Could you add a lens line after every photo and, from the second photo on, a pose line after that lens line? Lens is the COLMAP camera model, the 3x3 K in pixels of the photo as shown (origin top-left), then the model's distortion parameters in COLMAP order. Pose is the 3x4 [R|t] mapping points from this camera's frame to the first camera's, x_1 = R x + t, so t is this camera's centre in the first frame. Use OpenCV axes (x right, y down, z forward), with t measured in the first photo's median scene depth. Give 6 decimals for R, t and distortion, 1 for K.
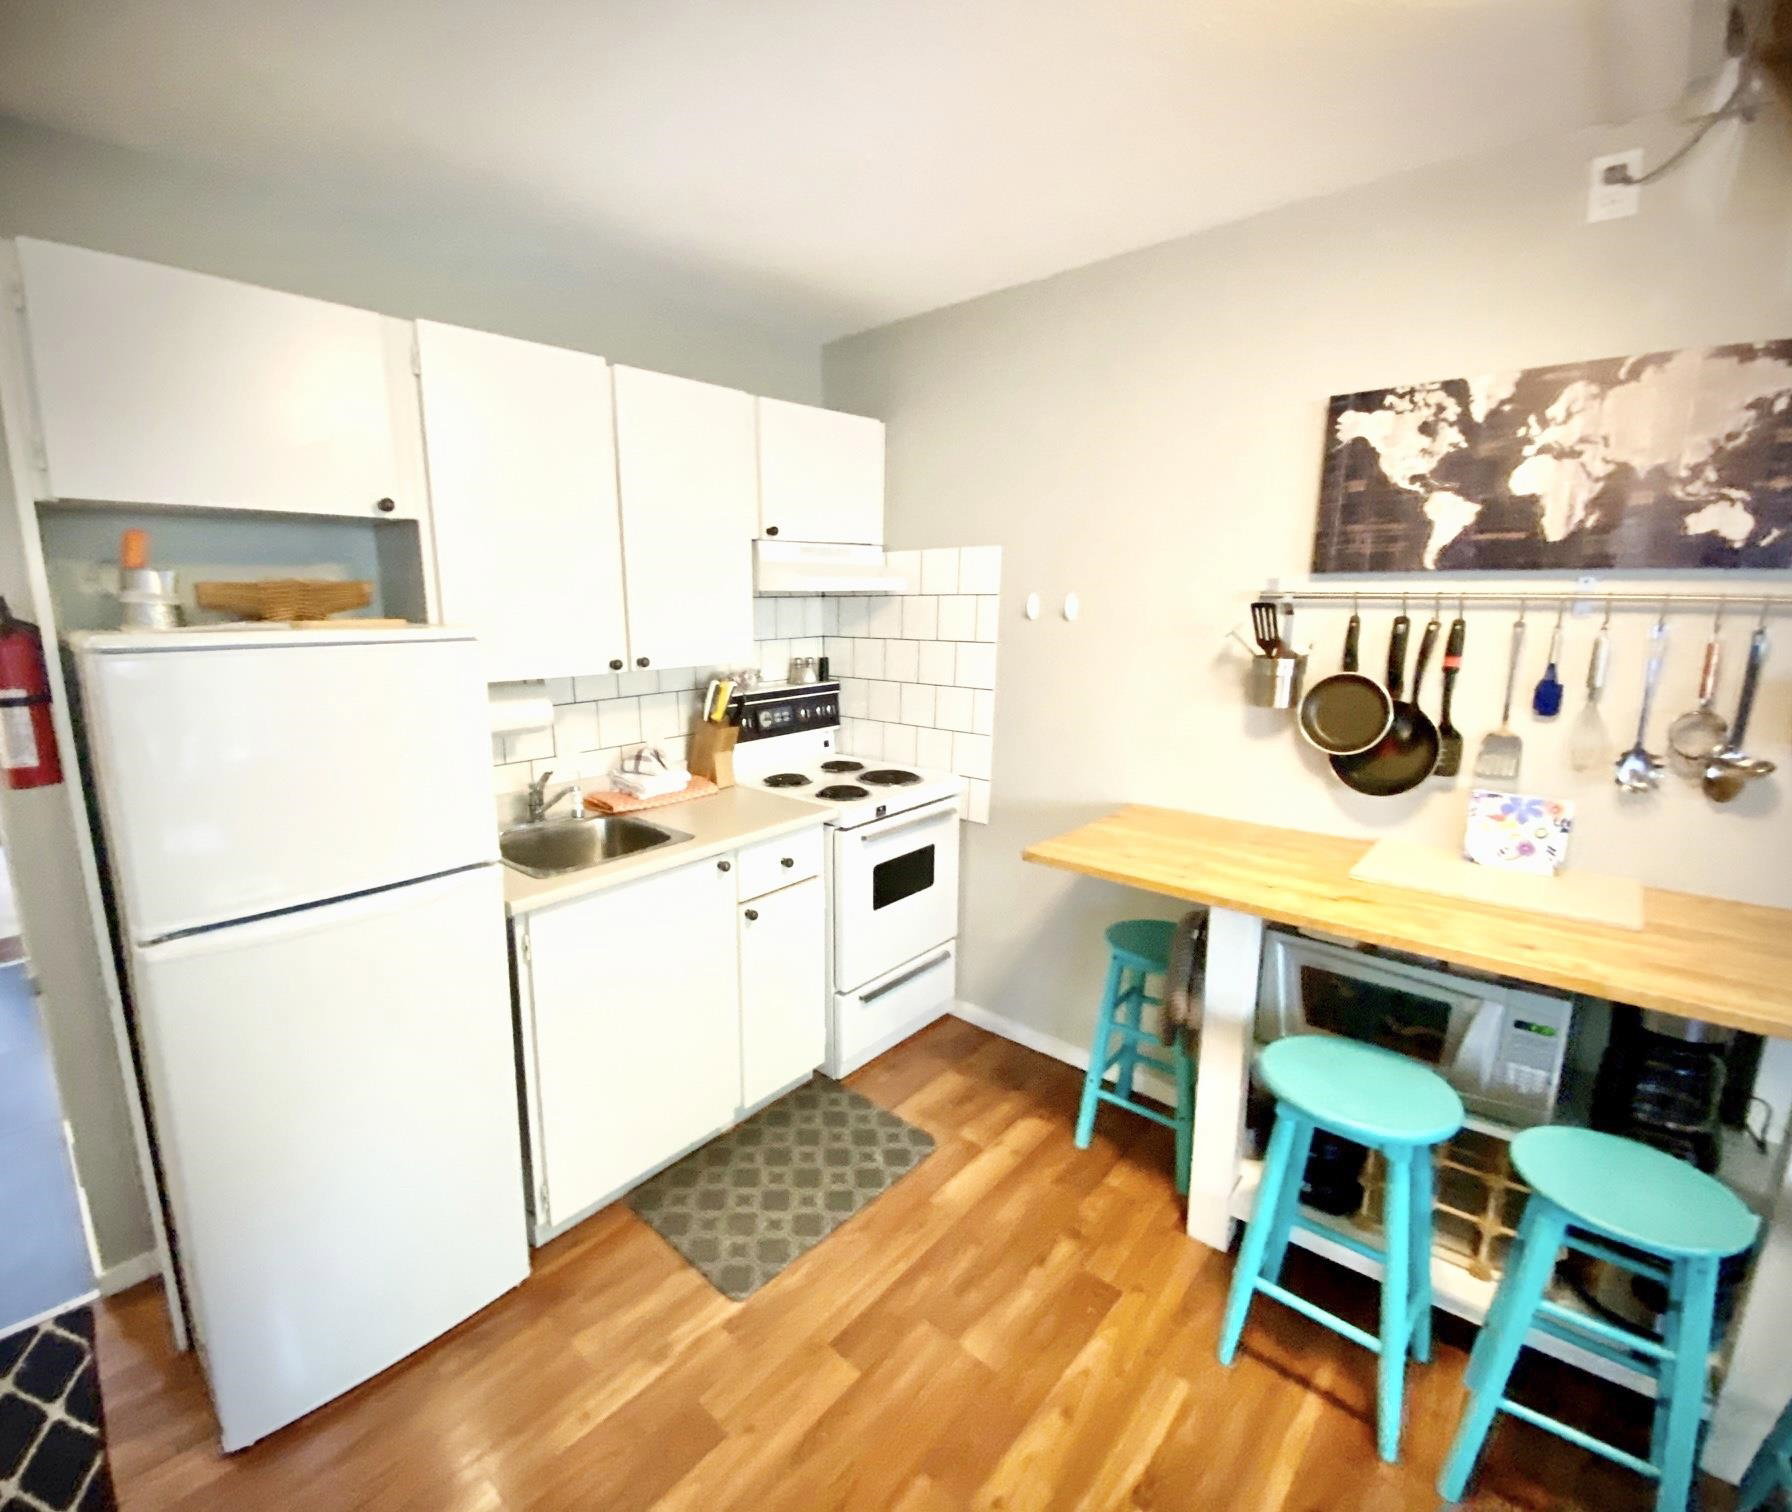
lens RADIAL K [[811.9, 0, 777.4], [0, 811.9, 749.7], [0, 0, 1]] dist [0.013728, -0.018663]
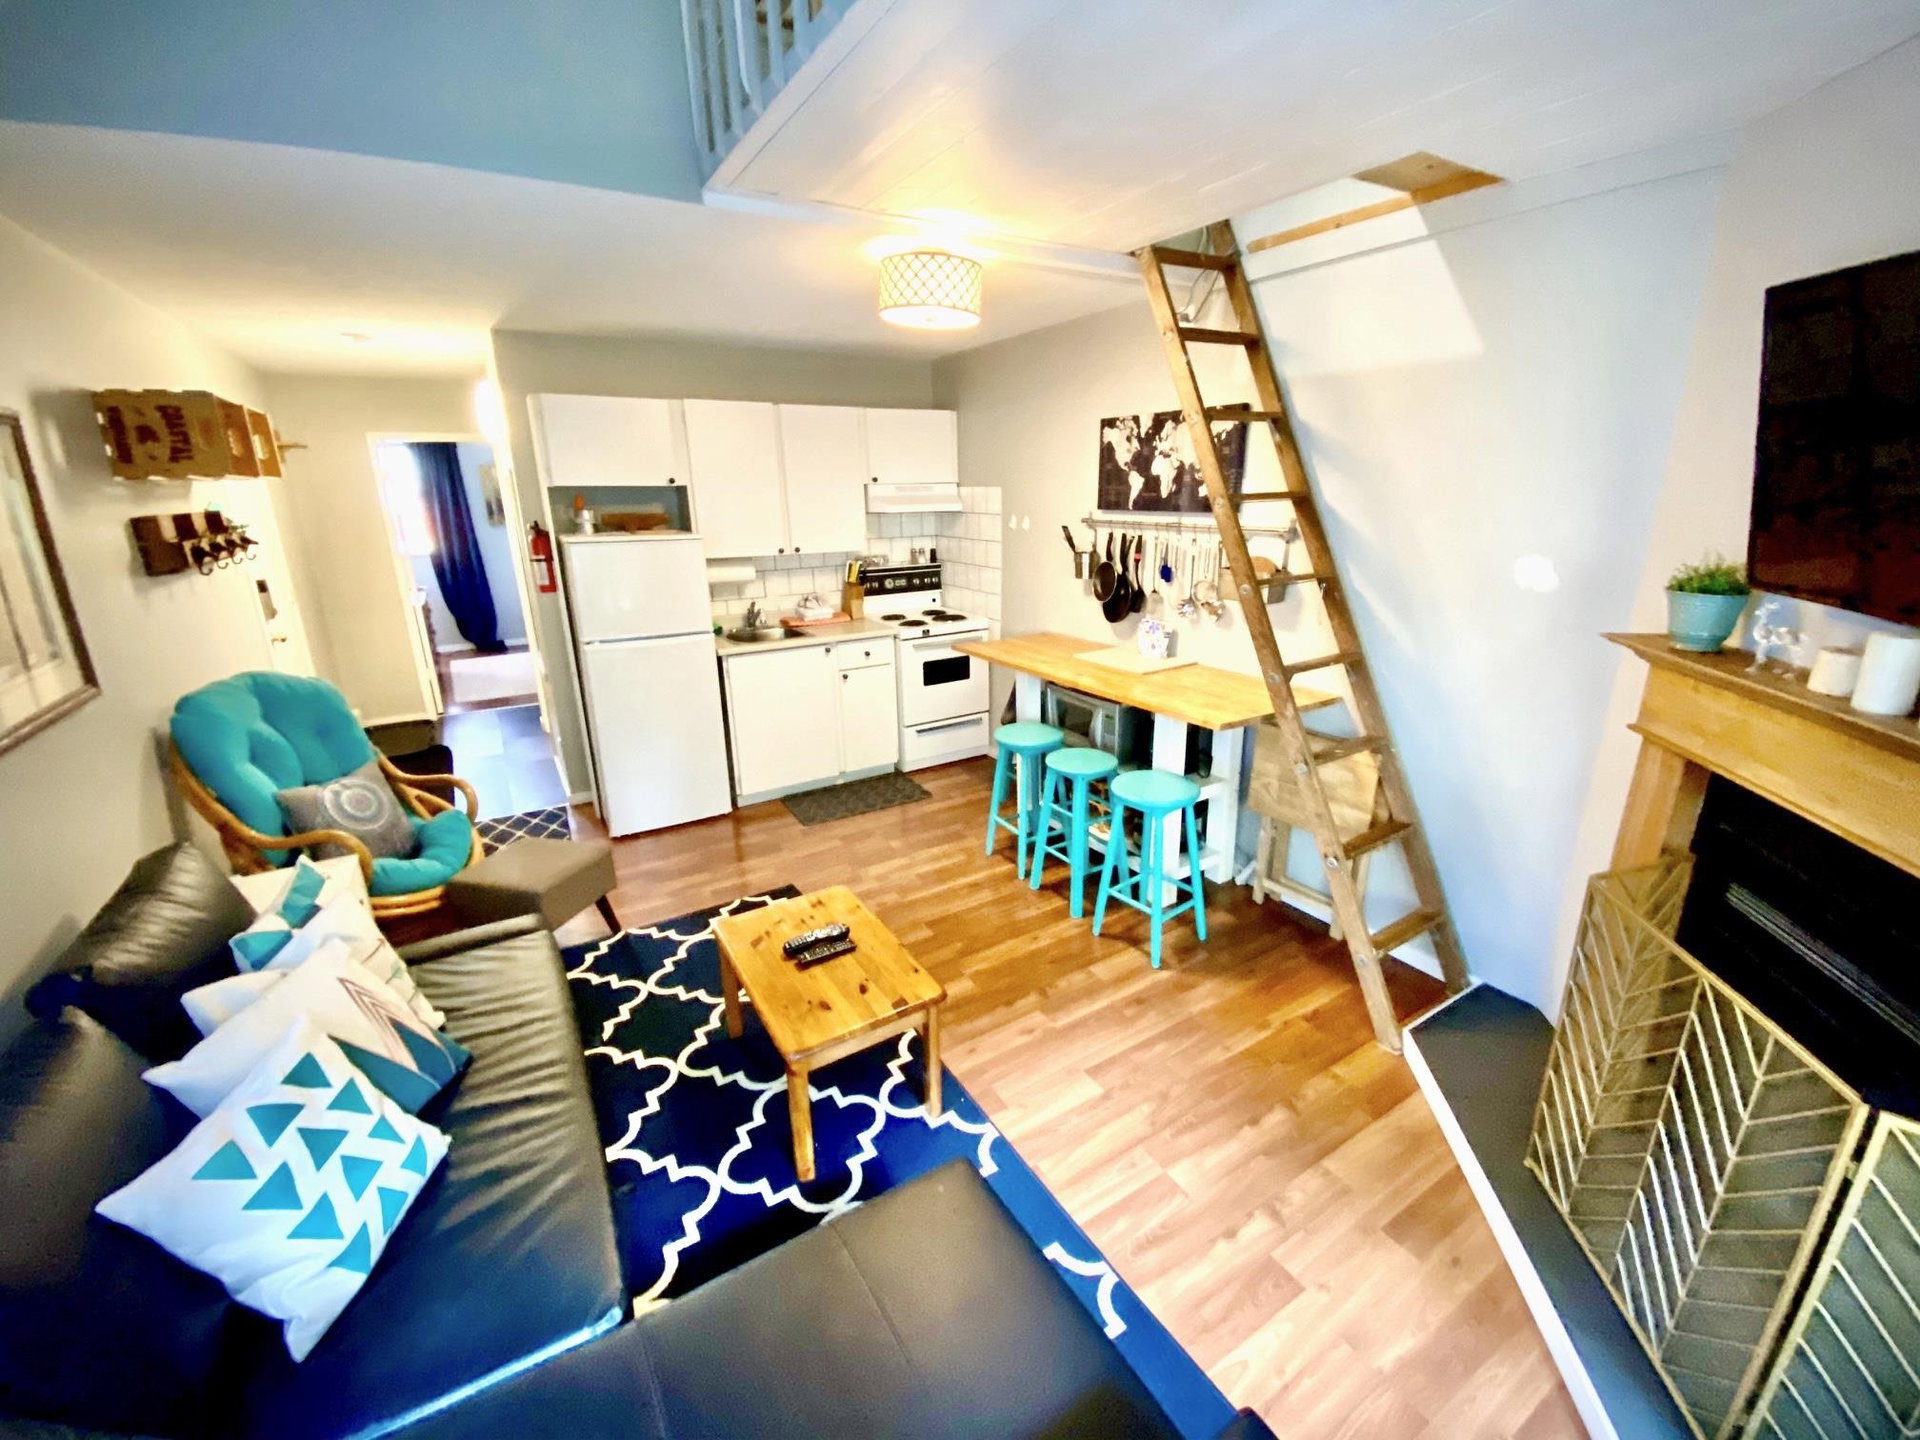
lens RADIAL K [[772.8, 0, 960.0], [0, 772.8, 720.0], [0, 0, 1]] dist [0.001703, -0.013596]
pose [[0.974889, 0.061281, -0.214094, 0.792356], [-0.037532, 0.992854, 0.113284, 0.094727], [0.219506, -0.102404, 0.970222, -0.982809]]
